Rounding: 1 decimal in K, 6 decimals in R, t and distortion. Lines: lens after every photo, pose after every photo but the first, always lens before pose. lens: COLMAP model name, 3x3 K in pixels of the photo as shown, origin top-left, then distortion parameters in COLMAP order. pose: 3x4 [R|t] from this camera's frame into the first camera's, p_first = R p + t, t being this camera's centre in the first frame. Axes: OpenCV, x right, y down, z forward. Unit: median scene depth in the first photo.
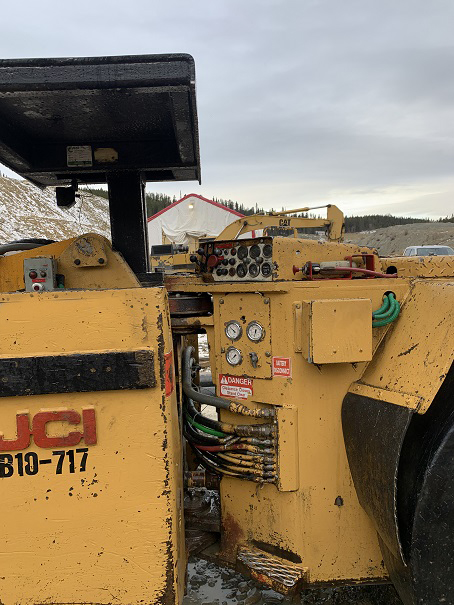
lens RADIAL K [[459.1, 0, 229.1], [0, 459.1, 300.4], [0, 0, 1]] dist [0.035033, -0.036808]
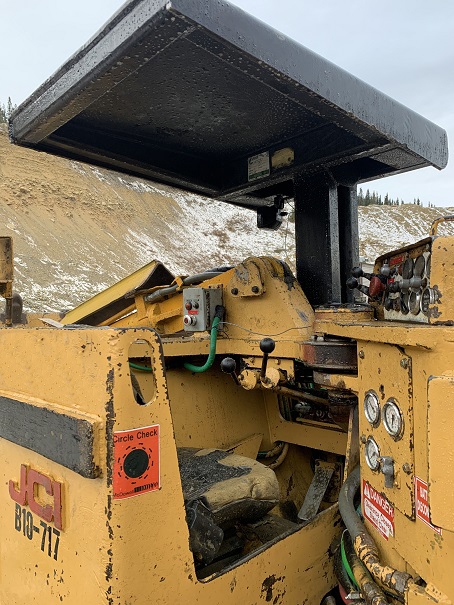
lens RADIAL K [[459.1, 0, 227.6], [0, 459.1, 304.8], [0, 0, 1]] dist [0.035033, -0.036808]
pose [[0.646822, 0.009551, -0.762581, 0.317572], [-0.047235, 0.998504, -0.027558, -0.036656], [0.761177, 0.053846, 0.646306, 0.469883]]
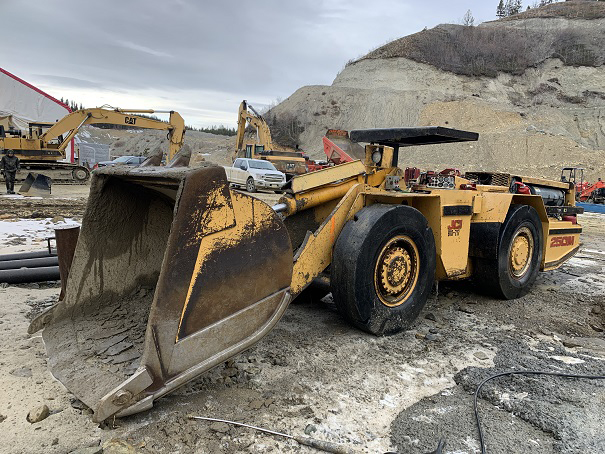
lens RADIAL K [[459.1, 0, 298.5], [0, 459.1, 223.7], [0, 0, 1]] dist [0.035033, -0.036808]
pose [[0.797151, 0.019520, 0.603465, -2.627672], [-0.048452, 0.998322, 0.031711, 0.144413], [-0.601833, -0.054517, 0.796759, -0.919460]]
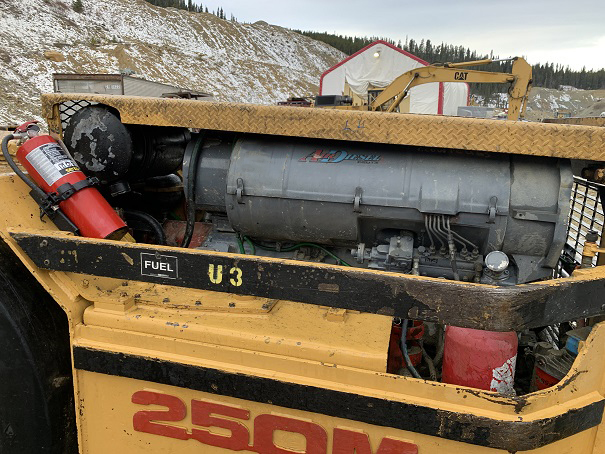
lens RADIAL K [[459.1, 0, 311.8], [0, 459.1, 222.0], [0, 0, 1]] dist [0.035033, -0.036808]
pose [[0.955563, 0.121614, -0.268532, 1.570060], [-0.079550, 0.983522, 0.162344, -0.137944], [0.283850, -0.133768, 0.949492, 0.156809]]
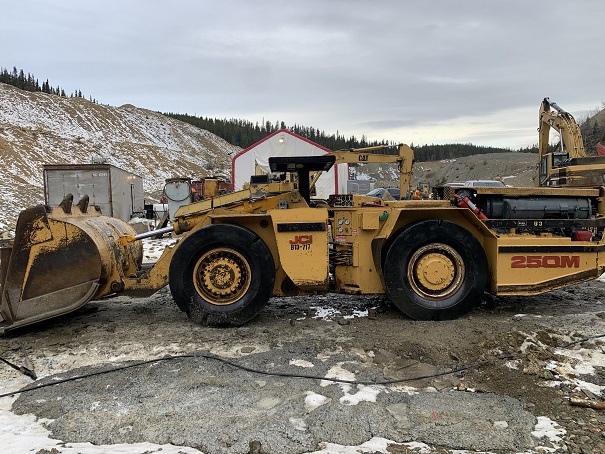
lens RADIAL K [[459.1, 0, 300.6], [0, 459.1, 216.6], [0, 0, 1]] dist [0.035033, -0.036808]
pose [[0.999651, 0.020243, -0.016987, -0.224500], [-0.020581, 0.999589, -0.019966, 0.098641], [0.016576, 0.020309, 0.999656, -2.338435]]
